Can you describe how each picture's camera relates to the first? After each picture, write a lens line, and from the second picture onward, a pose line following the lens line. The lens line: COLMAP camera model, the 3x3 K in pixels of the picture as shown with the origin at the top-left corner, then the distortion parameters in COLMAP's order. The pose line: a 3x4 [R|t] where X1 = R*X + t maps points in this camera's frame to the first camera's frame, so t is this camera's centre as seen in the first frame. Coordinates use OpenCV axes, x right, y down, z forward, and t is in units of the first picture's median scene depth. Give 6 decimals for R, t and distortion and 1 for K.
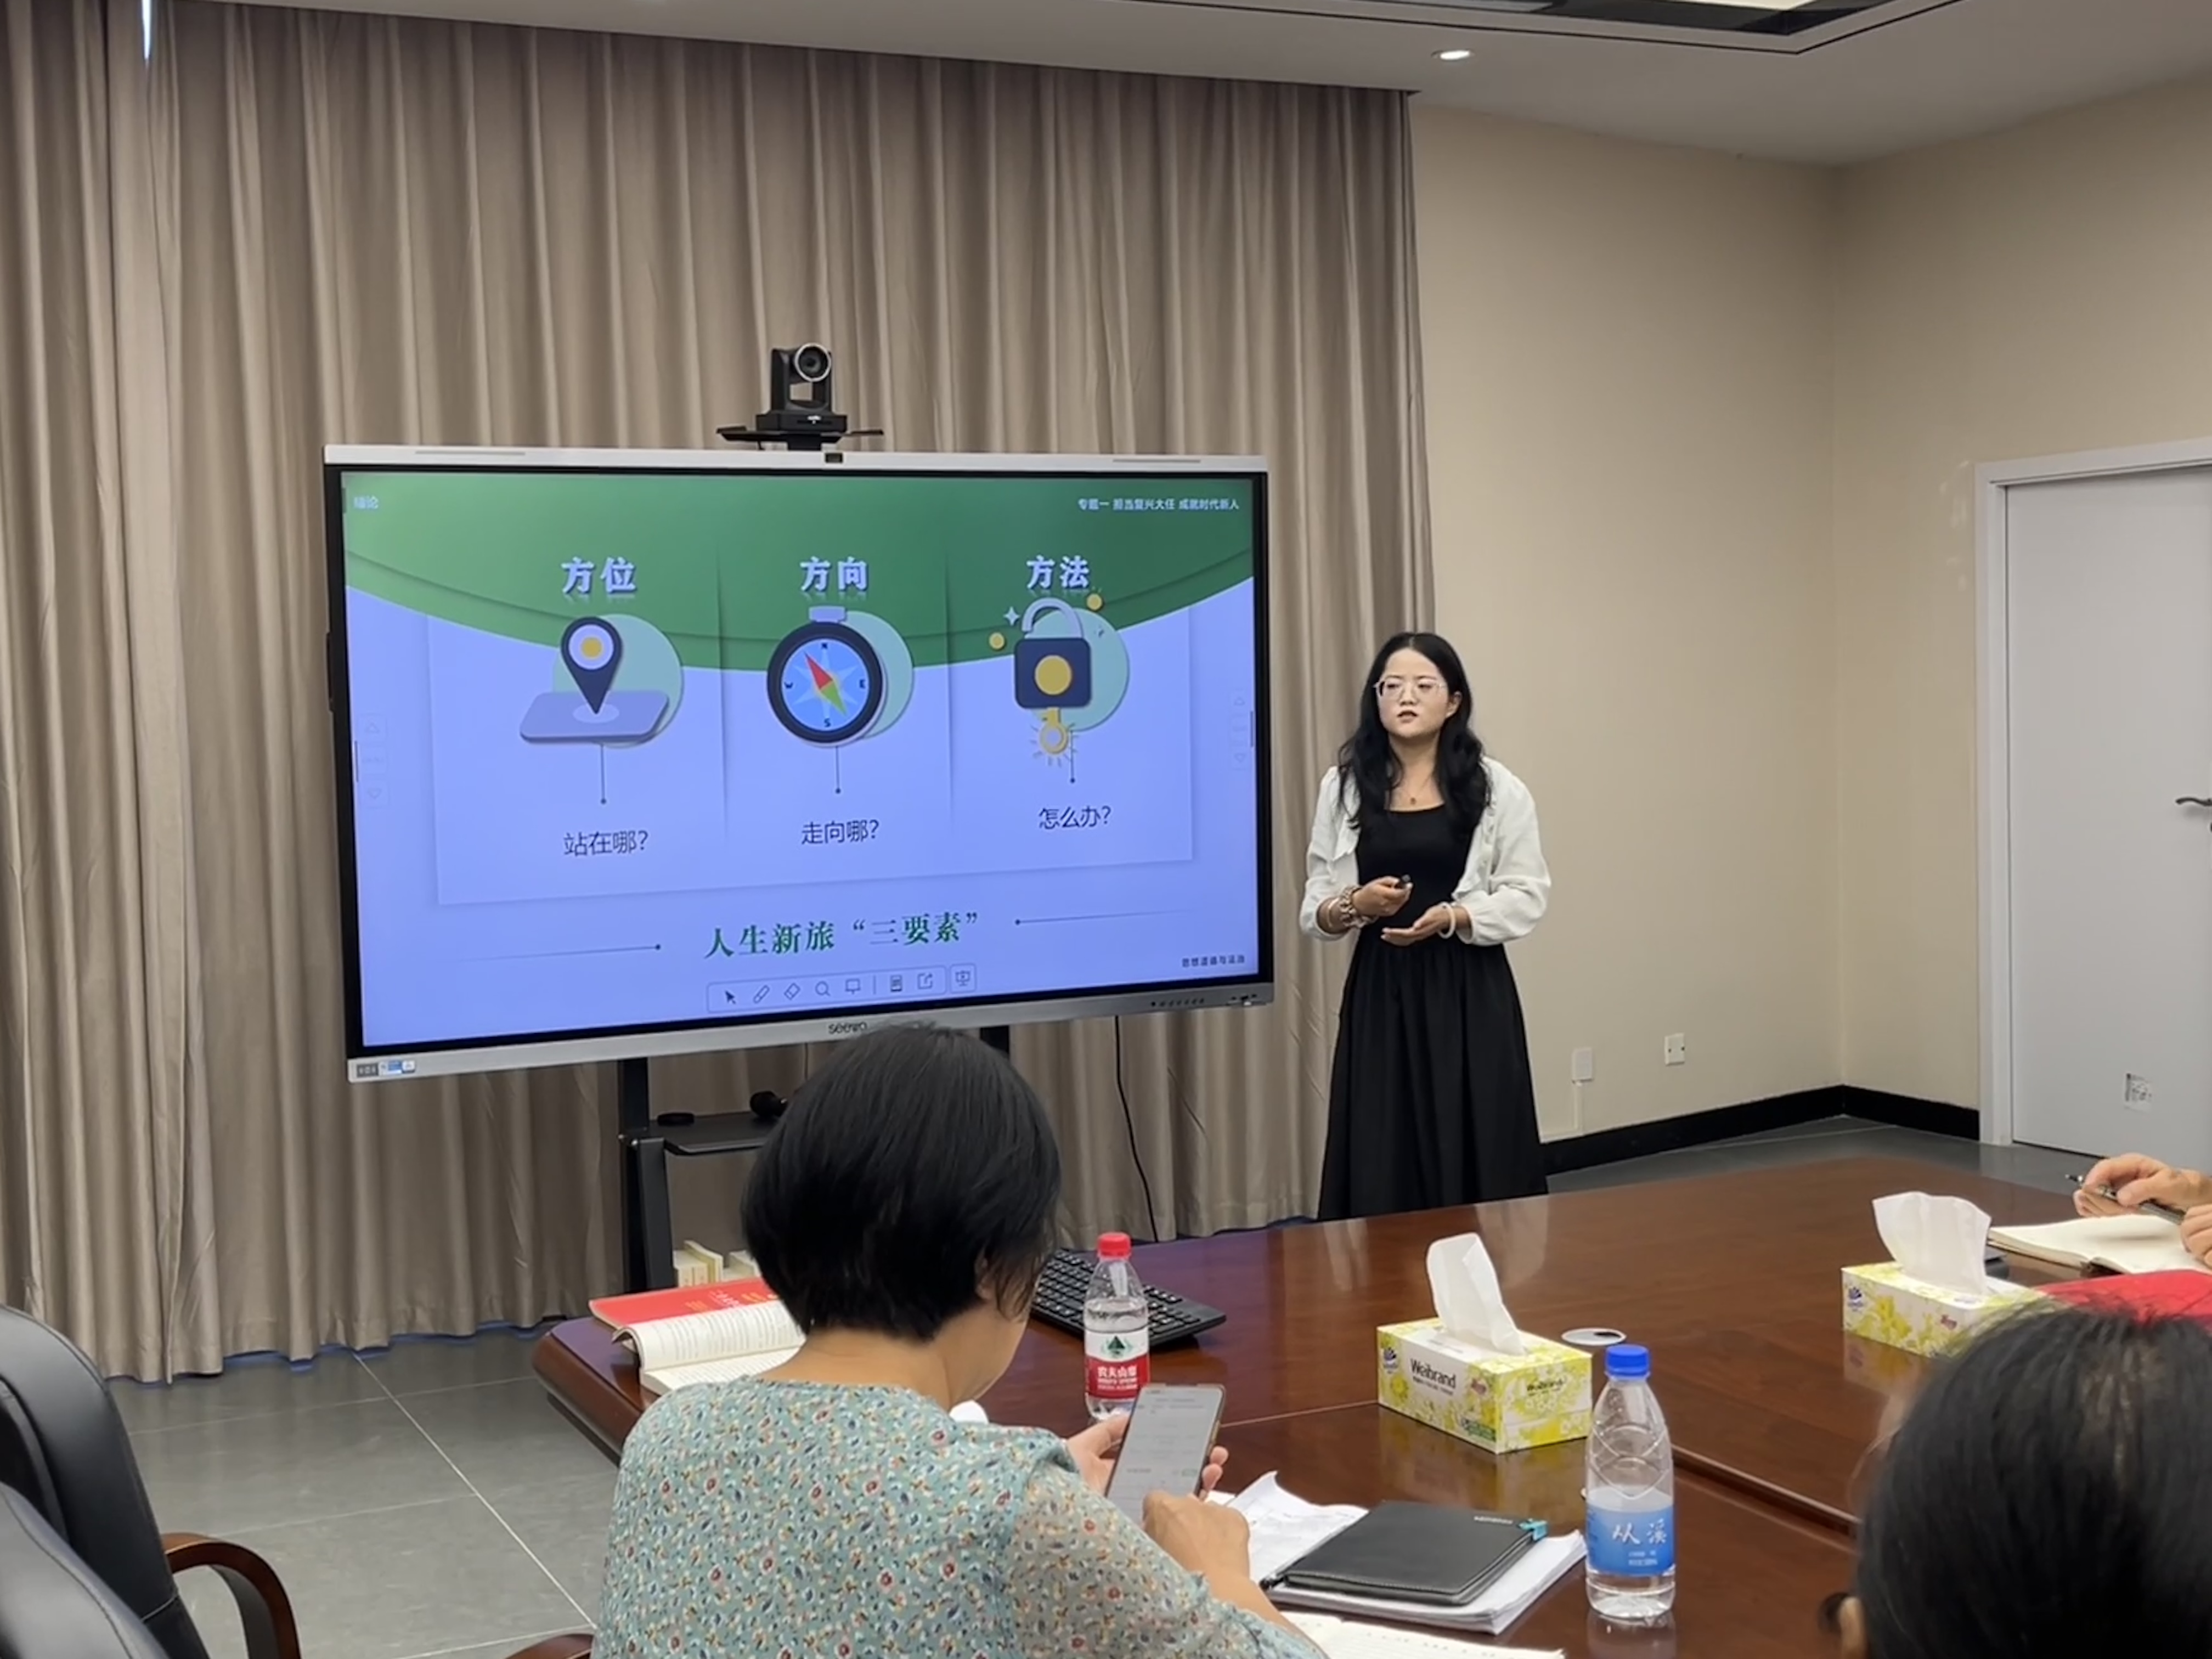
lens RADIAL K [[2729.0, 0, 1097.8], [0, 2729.0, 817.9], [0, 0, 1]] dist [0.032290, 0.000000]
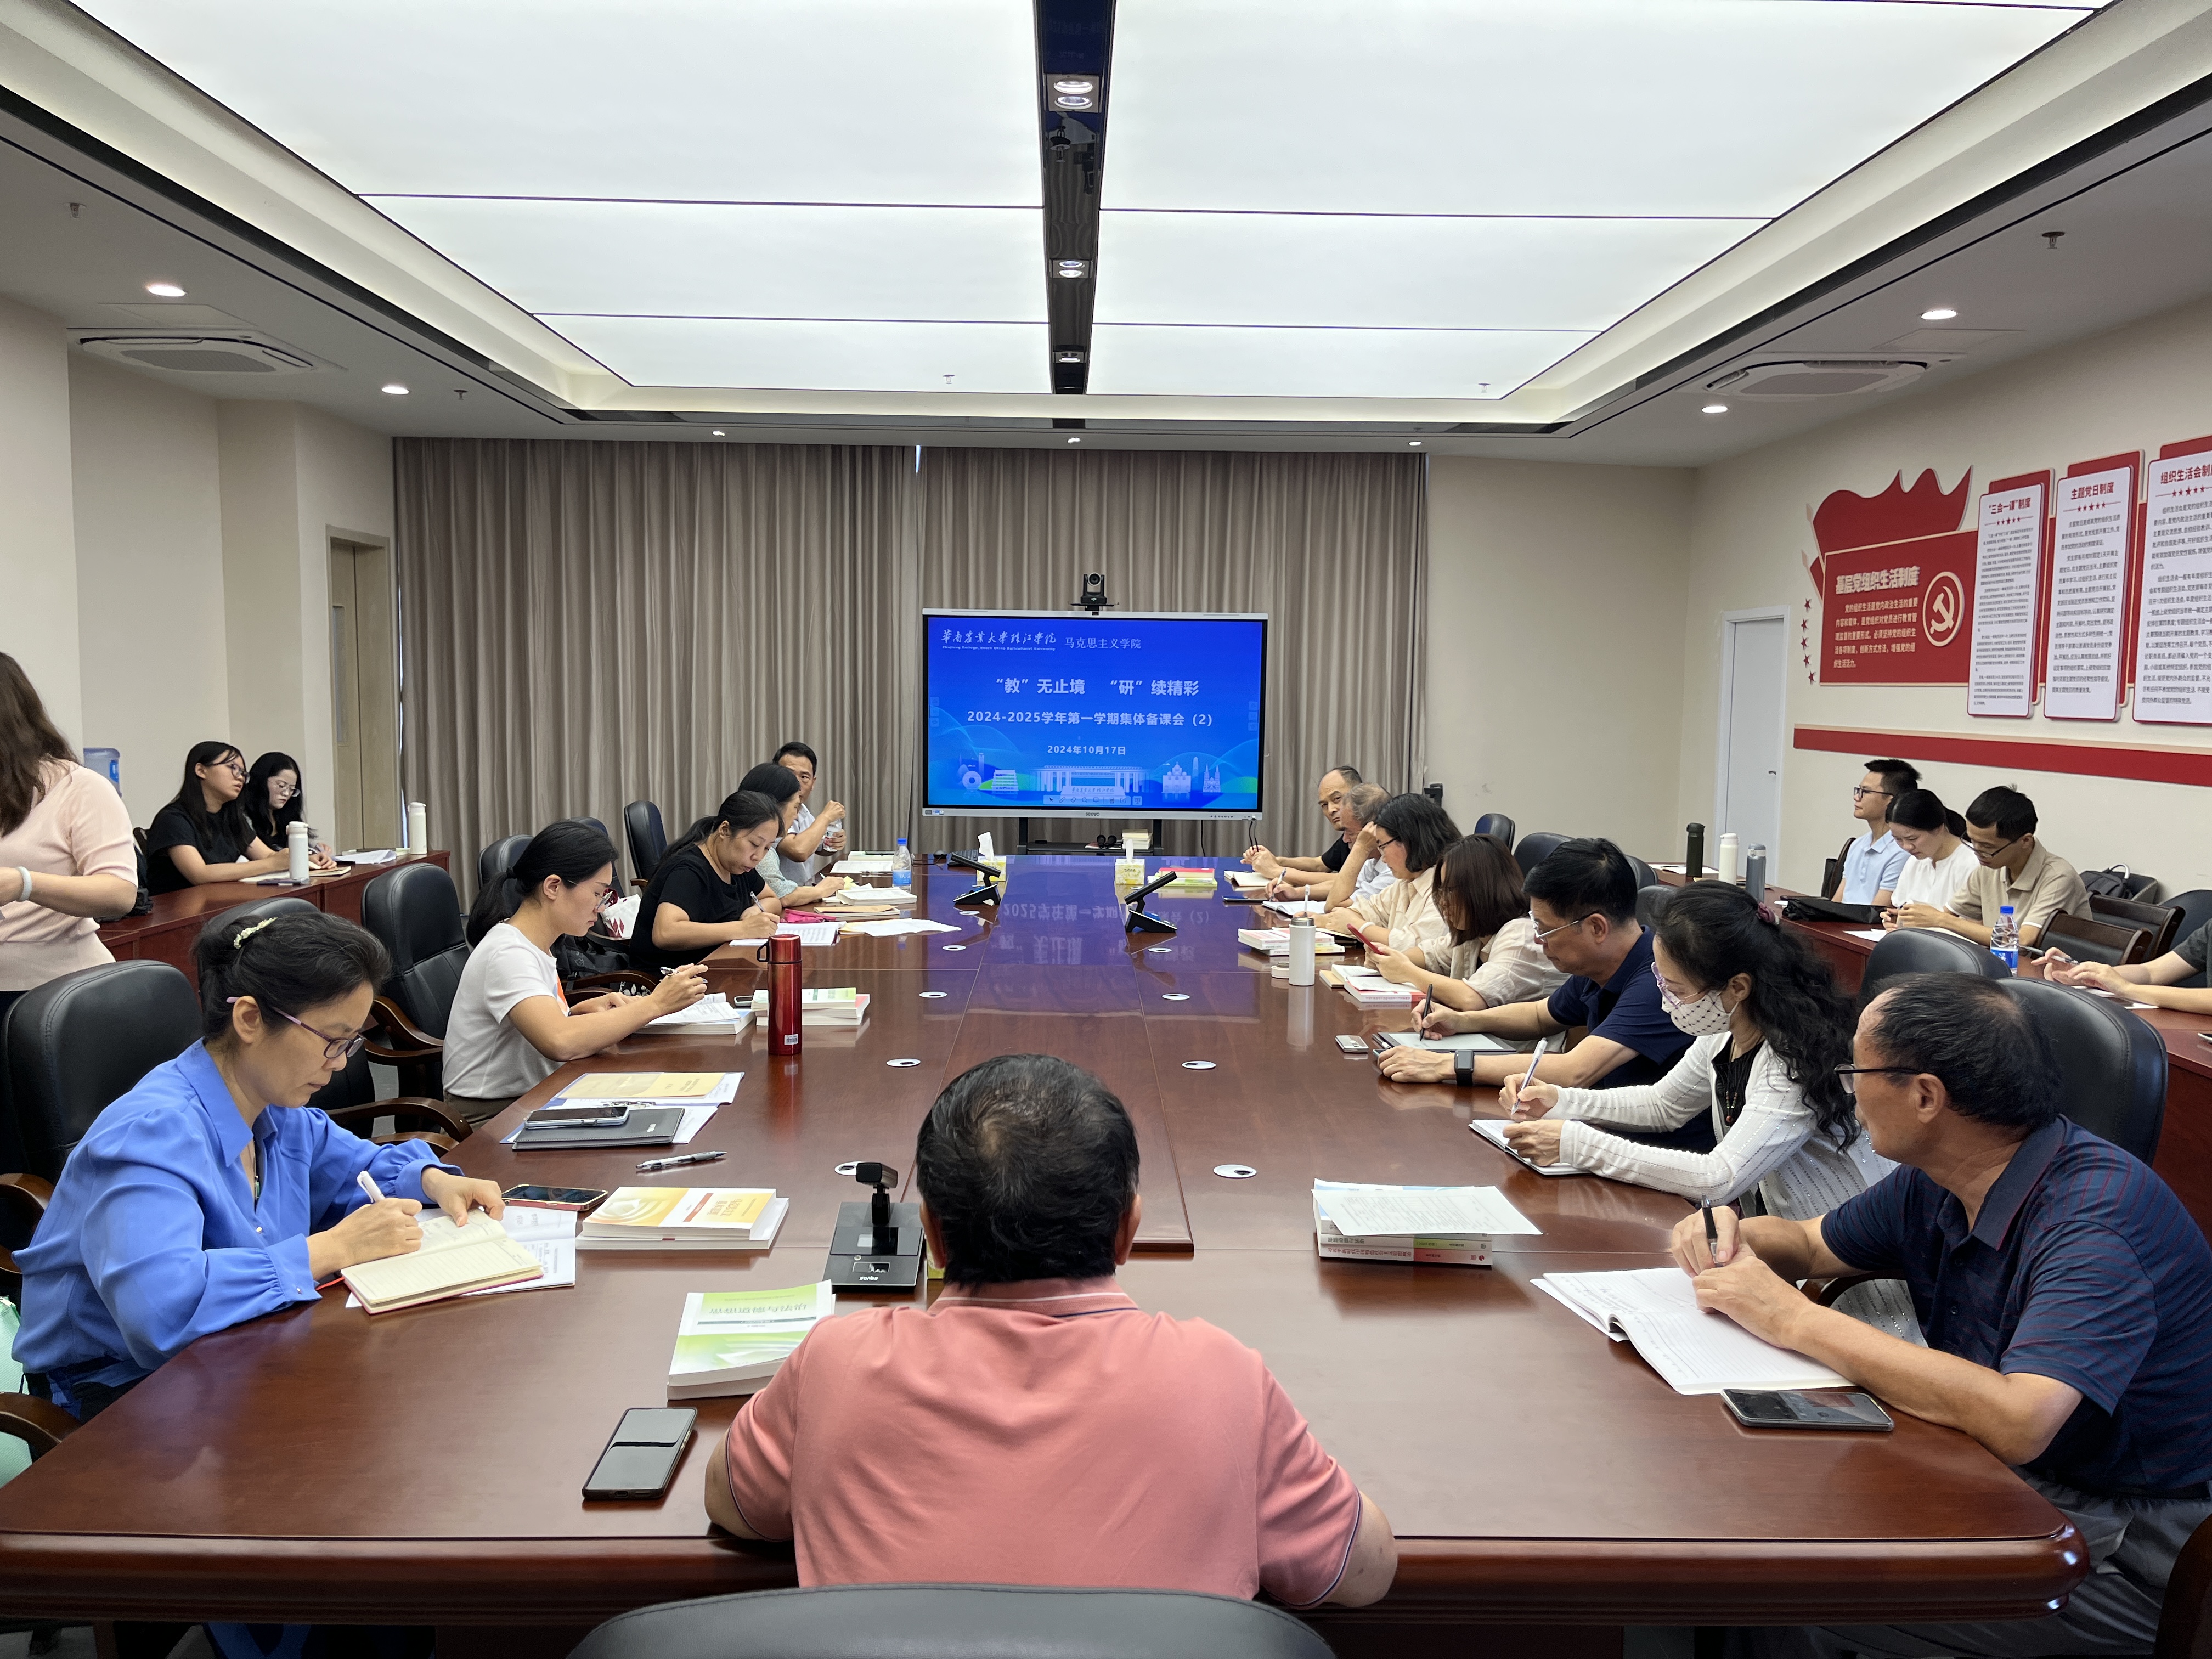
lens RADIAL K [[1702.7, 0, 1107.1], [0, 1702.7, 839.9], [0, 0, 1]] dist [0.044730, 0.000562]
pose [[0.910459, 0.076069, -0.406544, 0.634593], [-0.059034, 0.996778, 0.054303, 0.005638], [0.409365, -0.025441, 0.912016, -0.607595]]
